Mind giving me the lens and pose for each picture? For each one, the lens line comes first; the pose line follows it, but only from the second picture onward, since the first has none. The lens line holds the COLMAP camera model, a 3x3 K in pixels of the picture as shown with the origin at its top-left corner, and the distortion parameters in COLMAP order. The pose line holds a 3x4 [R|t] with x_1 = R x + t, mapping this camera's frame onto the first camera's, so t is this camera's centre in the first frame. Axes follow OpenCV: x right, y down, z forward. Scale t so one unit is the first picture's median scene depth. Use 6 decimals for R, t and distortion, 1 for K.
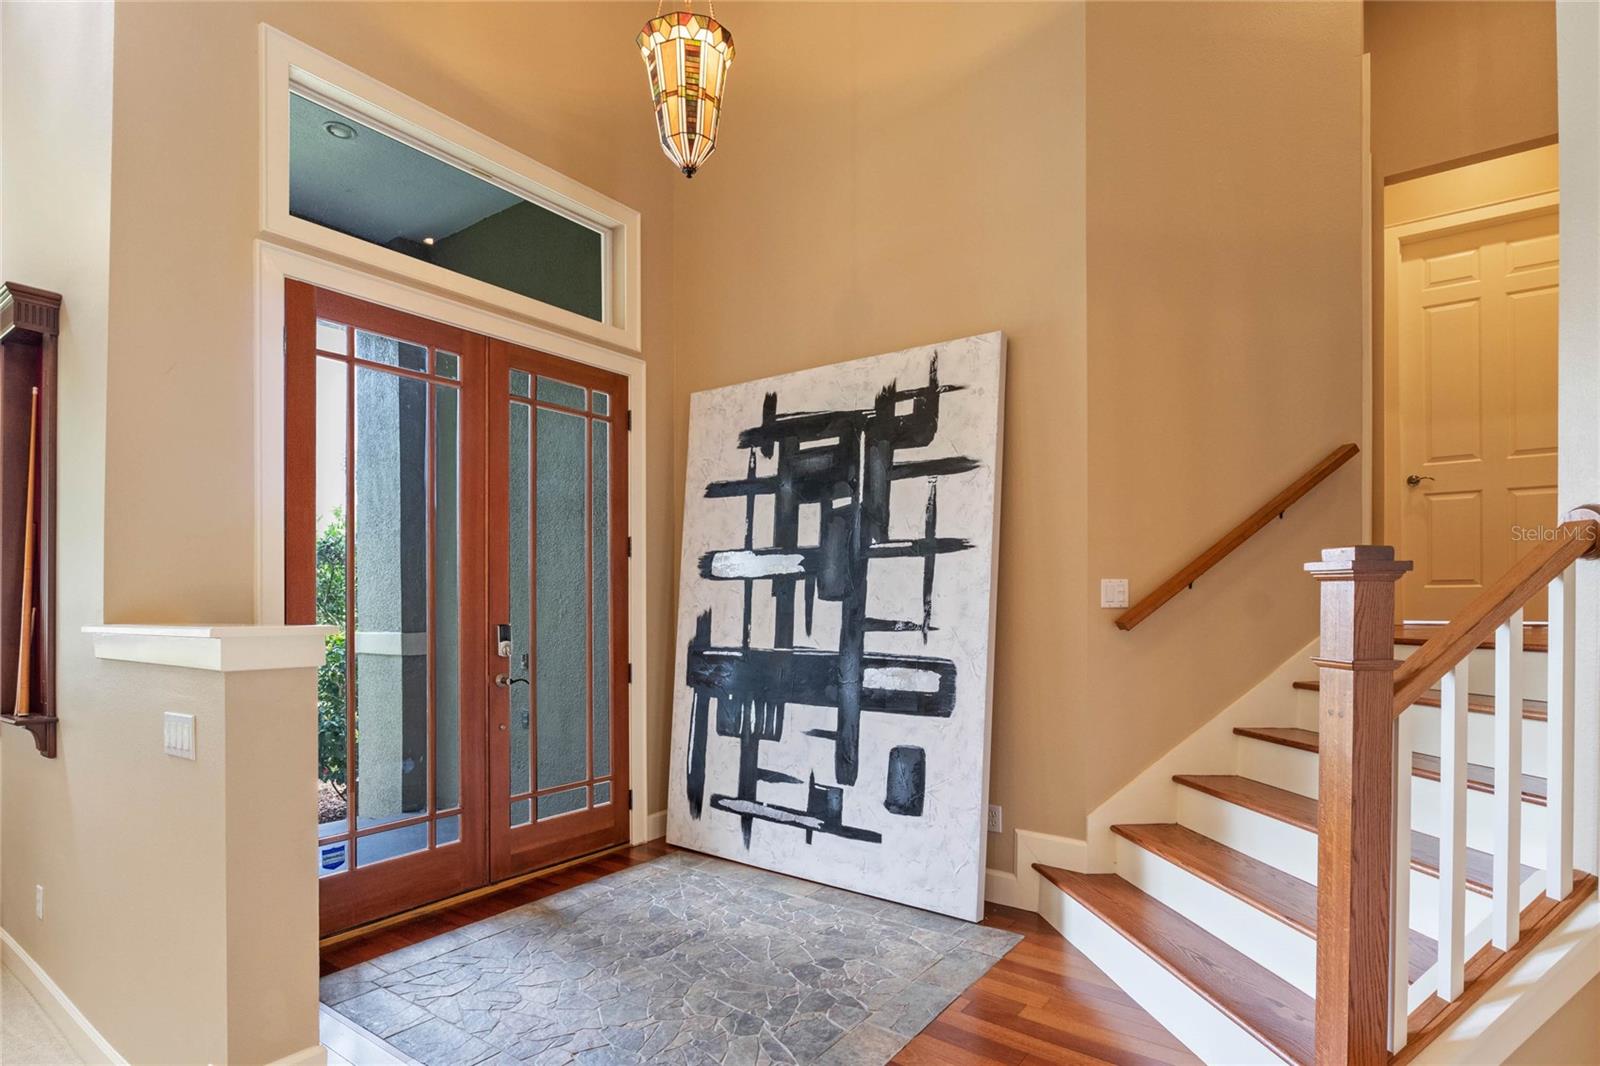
lens RADIAL K [[826.9, 0, 799.7], [0, 826.9, 605.7], [0, 0, 1]] dist [-0.000453, 0.000676]
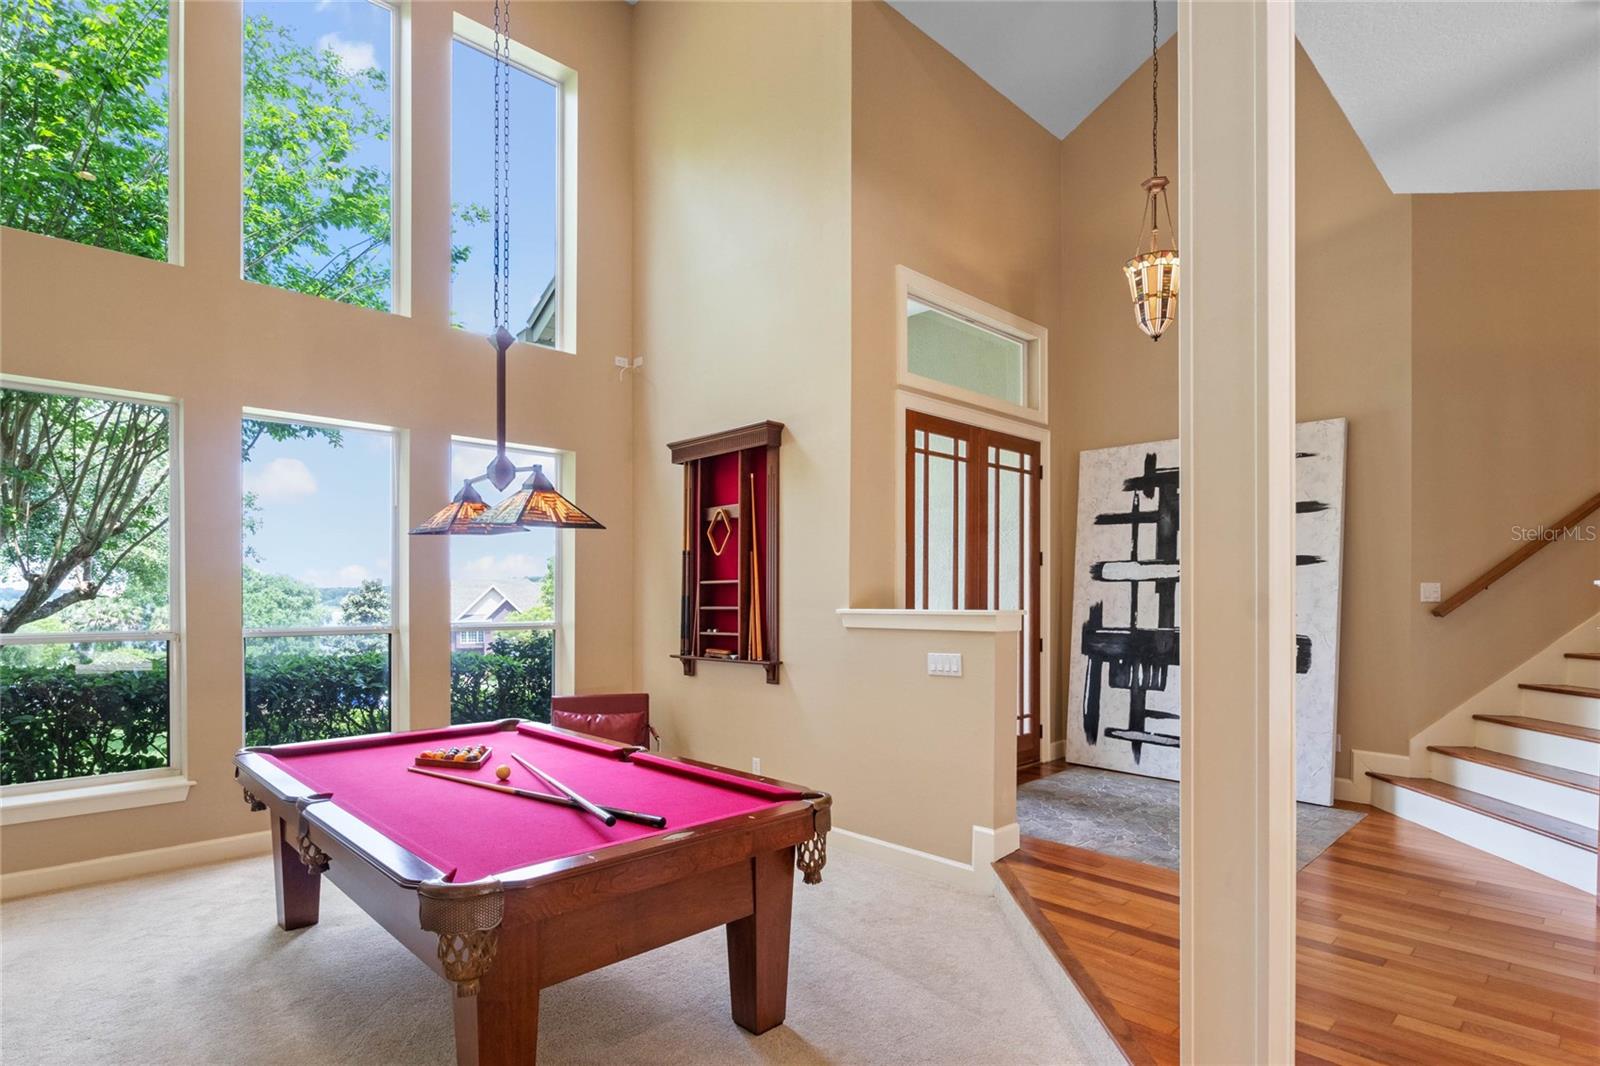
lens RADIAL K [[823.5, 0, 803.6], [0, 823.5, 599.0], [0, 0, 1]] dist [-0.001031, -0.000907]
pose [[0.986185, 0.004025, -0.165597, -0.412061], [-0.003573, 0.999989, 0.003027, -0.003011], [0.165607, -0.002394, 0.986189, -0.552667]]
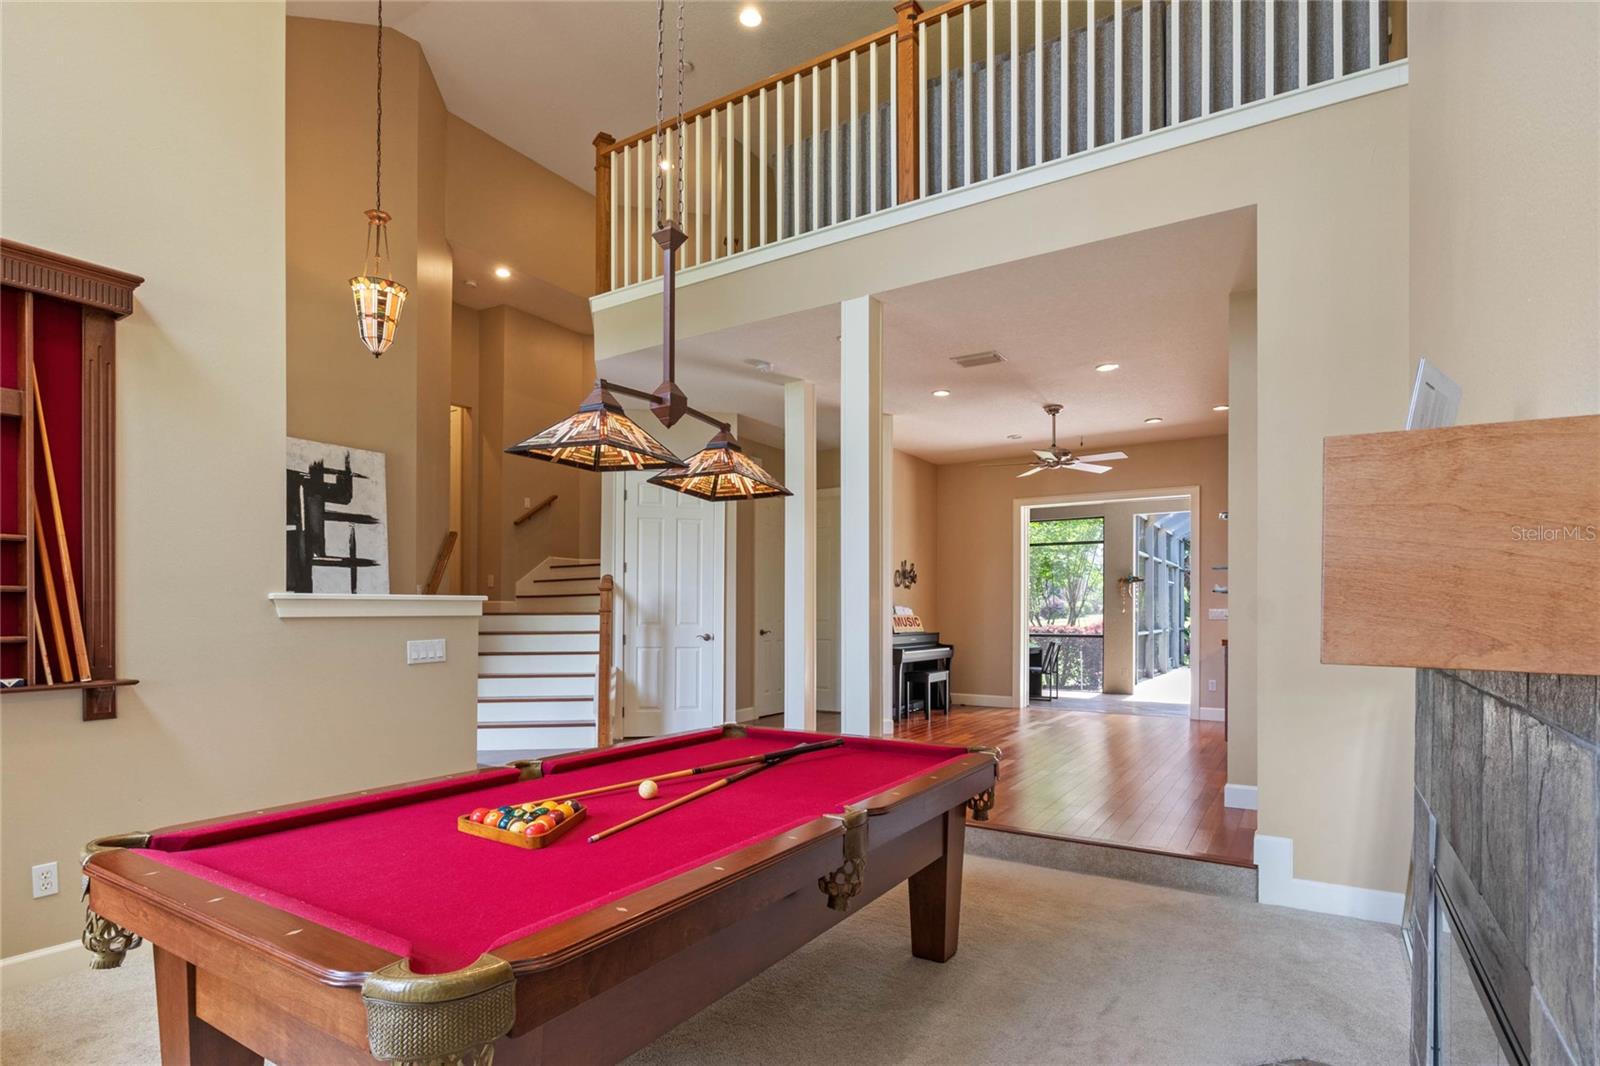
lens RADIAL K [[812.3, 0, 800.9], [0, 812.3, 619.8], [0, 0, 1]] dist [-0.000824, -0.000218]
pose [[-0.070651, -0.002701, 0.997497, -1.484673], [0.000557, 0.999996, 0.002747, 0.042584], [-0.997501, 0.000750, -0.070649, 0.144726]]
